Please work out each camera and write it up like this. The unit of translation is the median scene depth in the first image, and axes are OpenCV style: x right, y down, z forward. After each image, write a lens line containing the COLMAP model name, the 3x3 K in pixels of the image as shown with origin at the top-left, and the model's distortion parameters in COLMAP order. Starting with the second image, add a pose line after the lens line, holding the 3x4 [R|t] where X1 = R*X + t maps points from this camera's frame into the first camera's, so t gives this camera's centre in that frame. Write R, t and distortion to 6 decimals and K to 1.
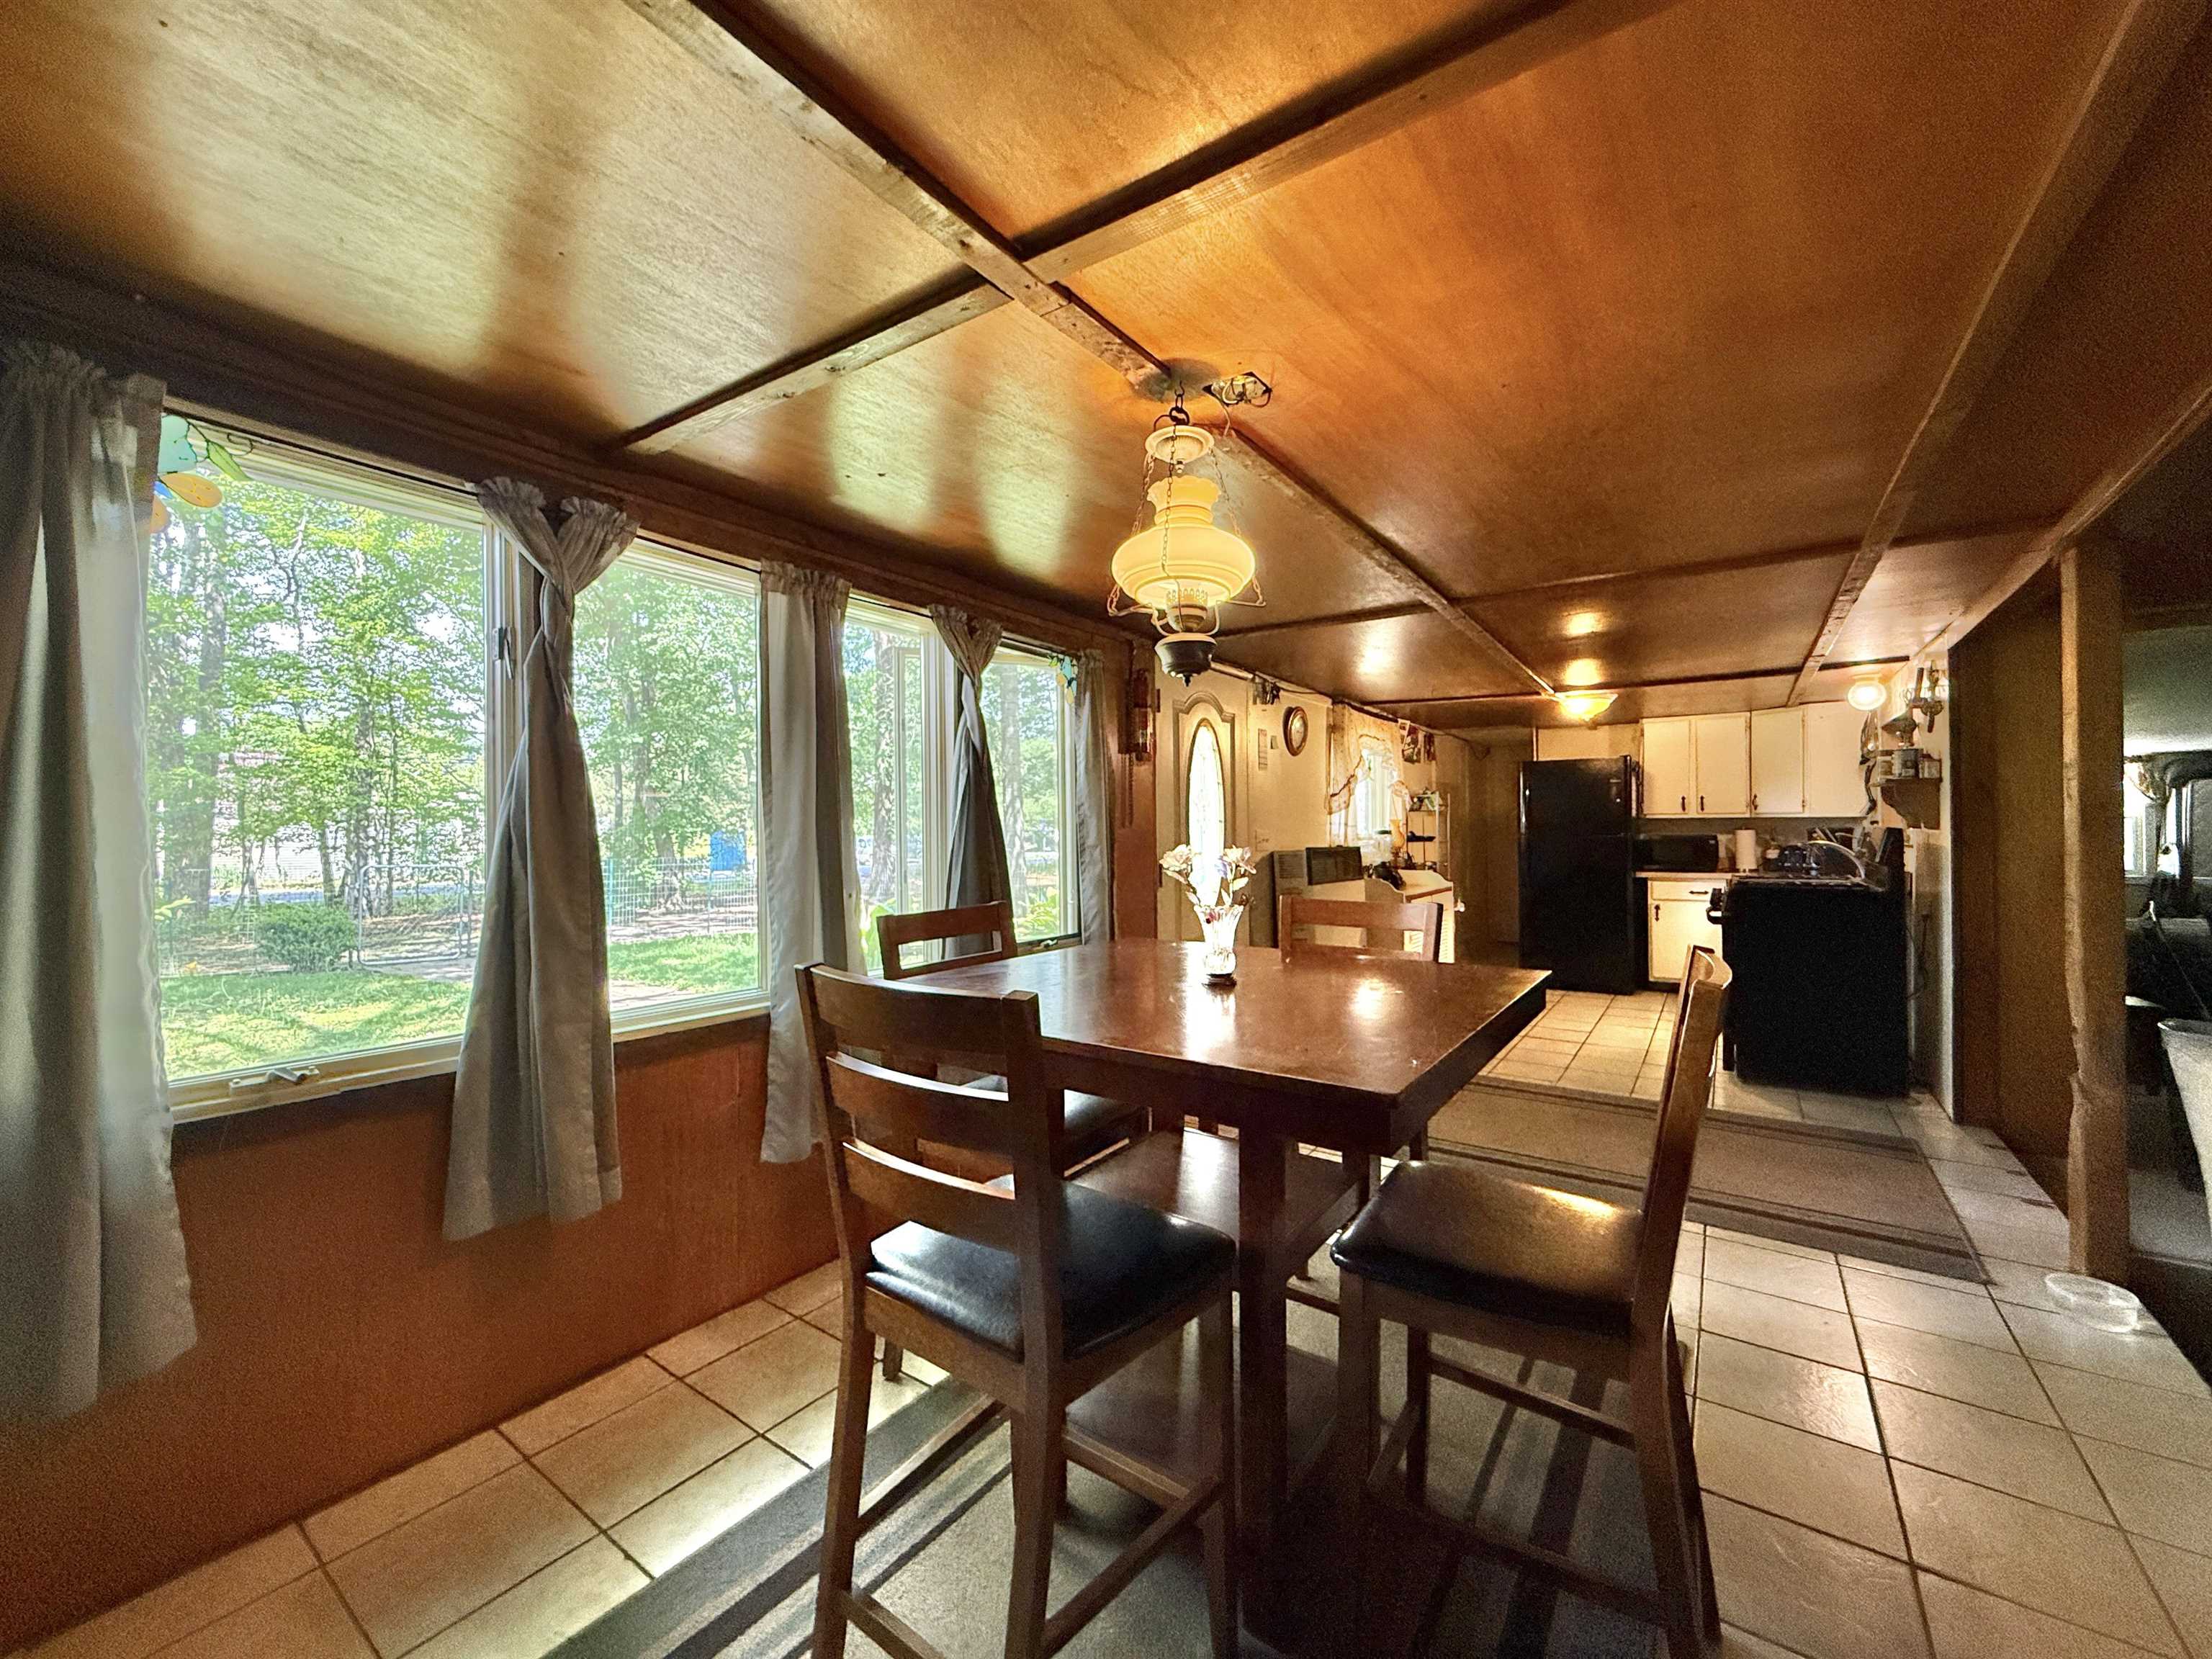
lens RADIAL K [[875.9, 0, 1106.0], [0, 875.9, 829.5], [0, 0, 1]] dist [-0.000068, -0.000433]
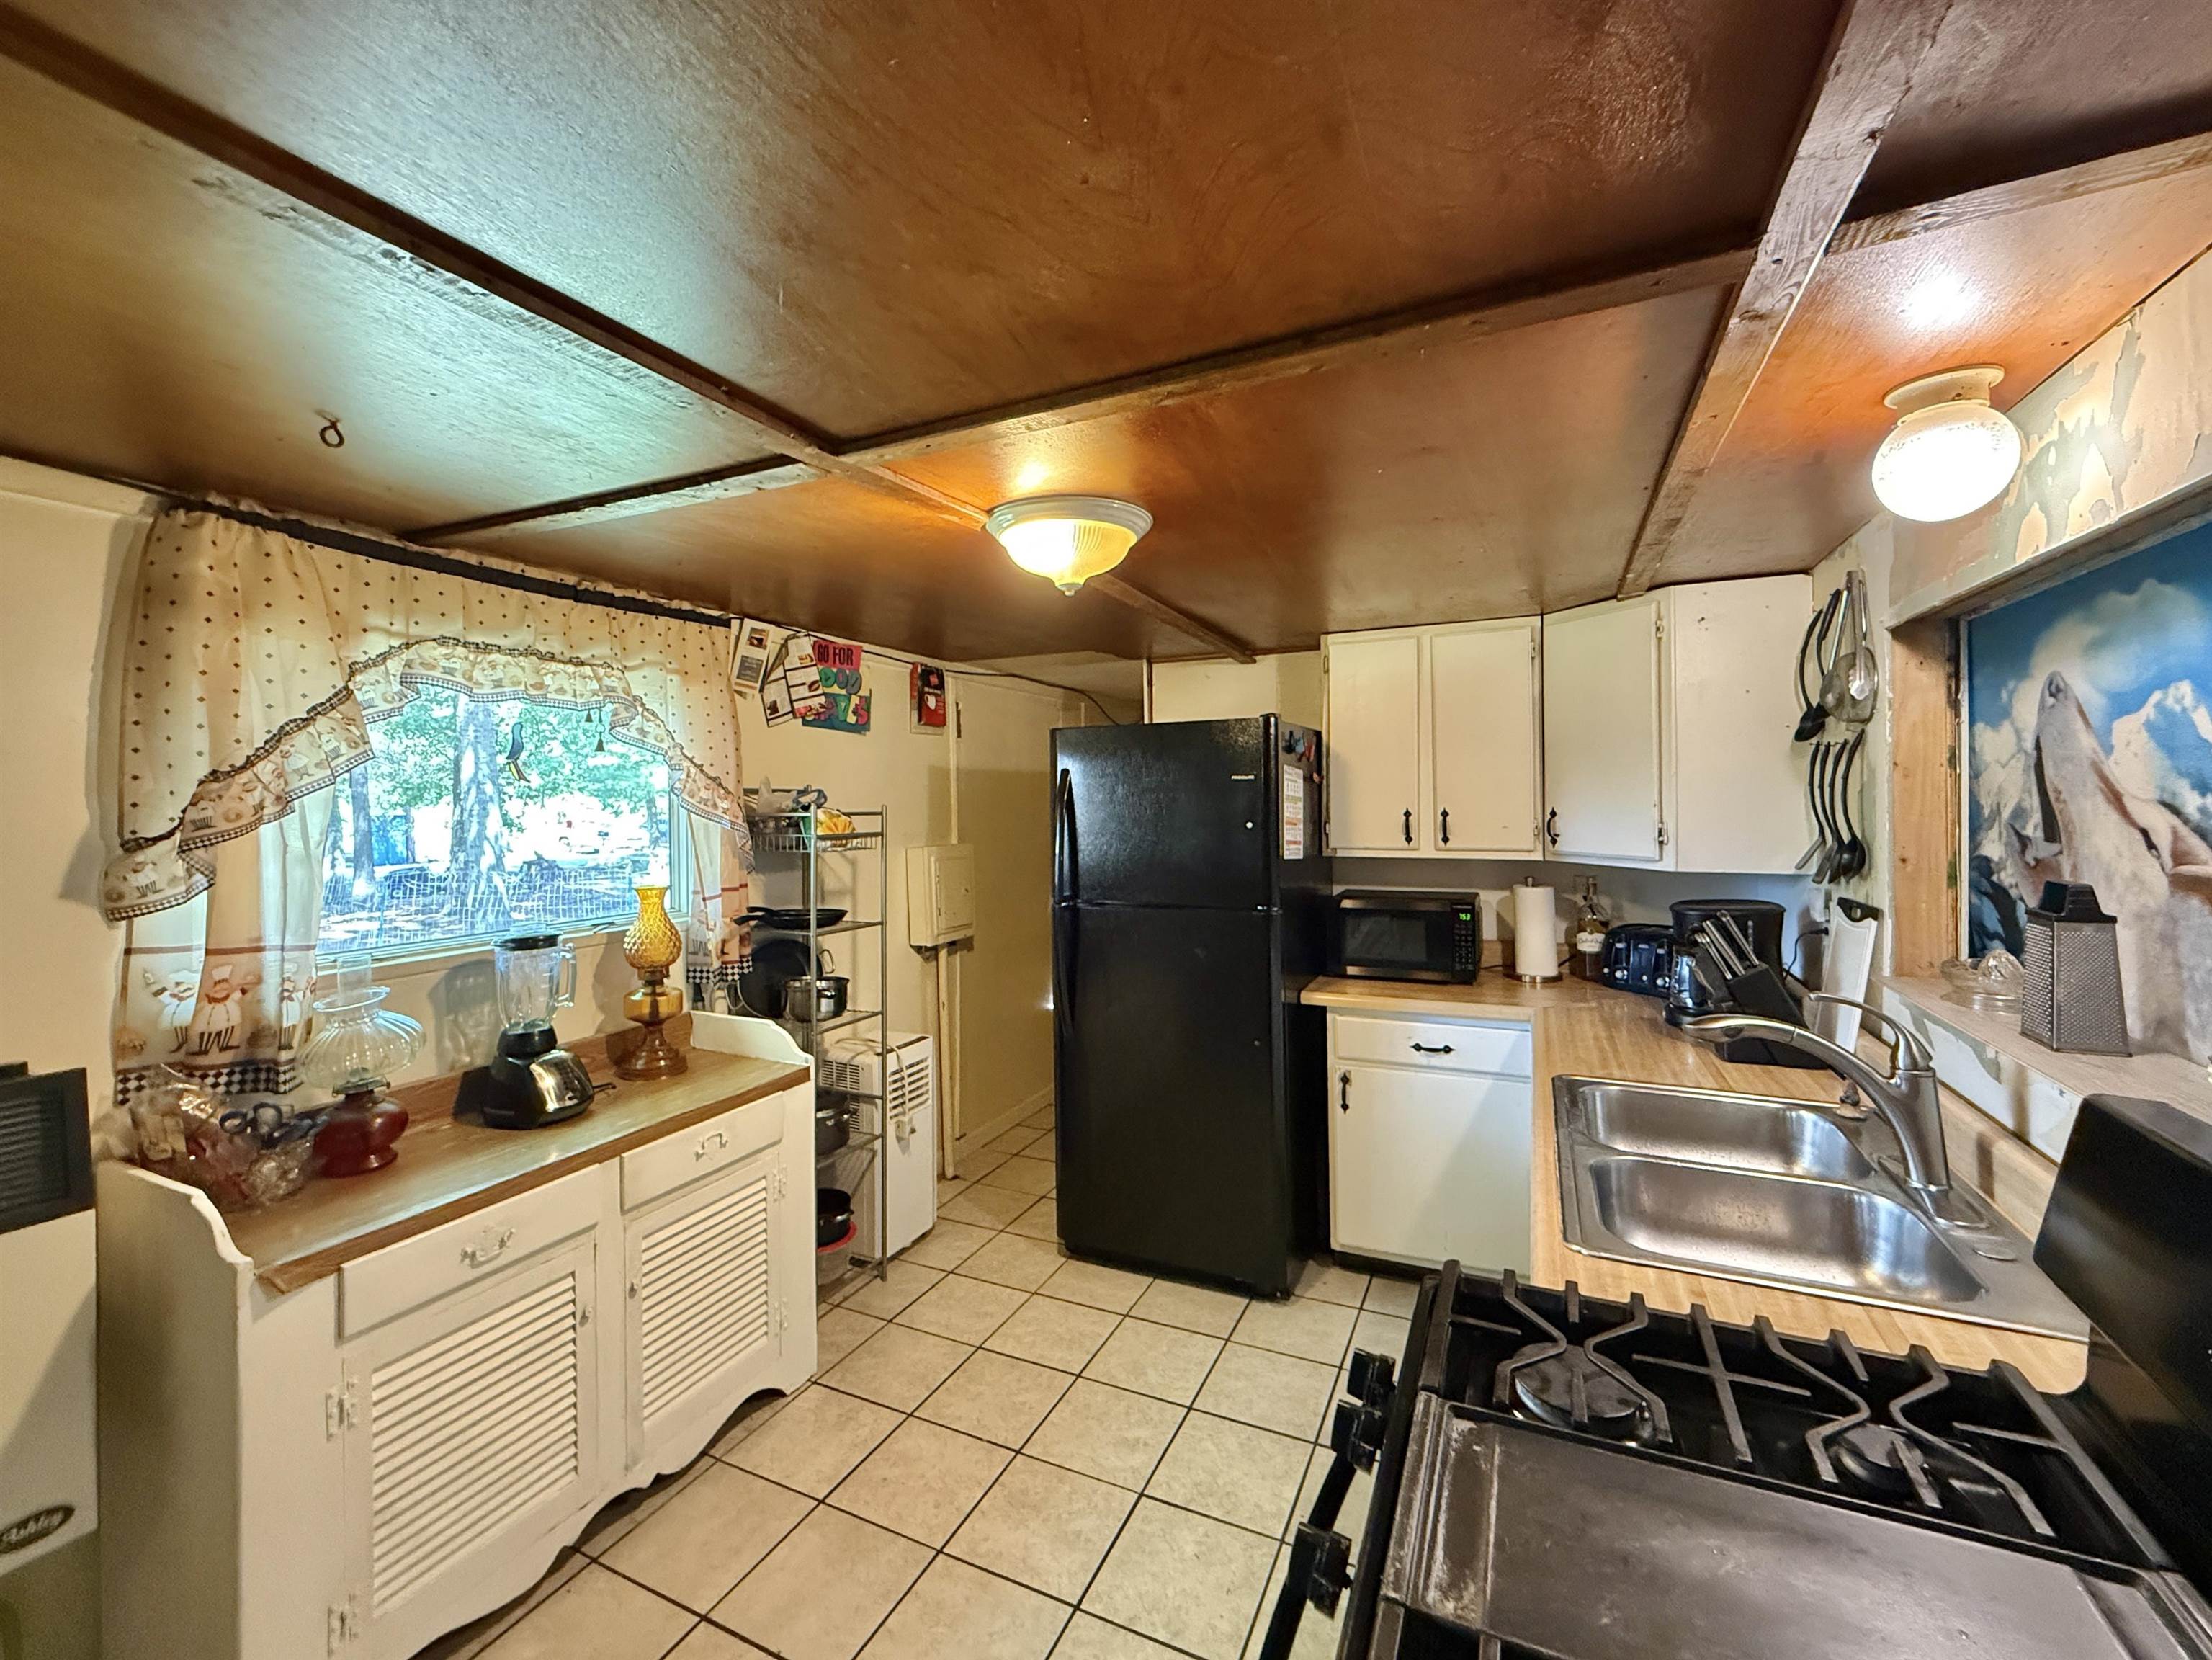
lens RADIAL K [[910.7, 0, 1106.7], [0, 910.7, 798.9], [0, 0, 1]] dist [-0.001960, 0.000156]
pose [[0.984690, -0.006165, 0.174208, 0.737189], [0.006285, 0.999980, -0.000138, -0.075322], [-0.174203, 0.001231, 0.984709, 0.985209]]
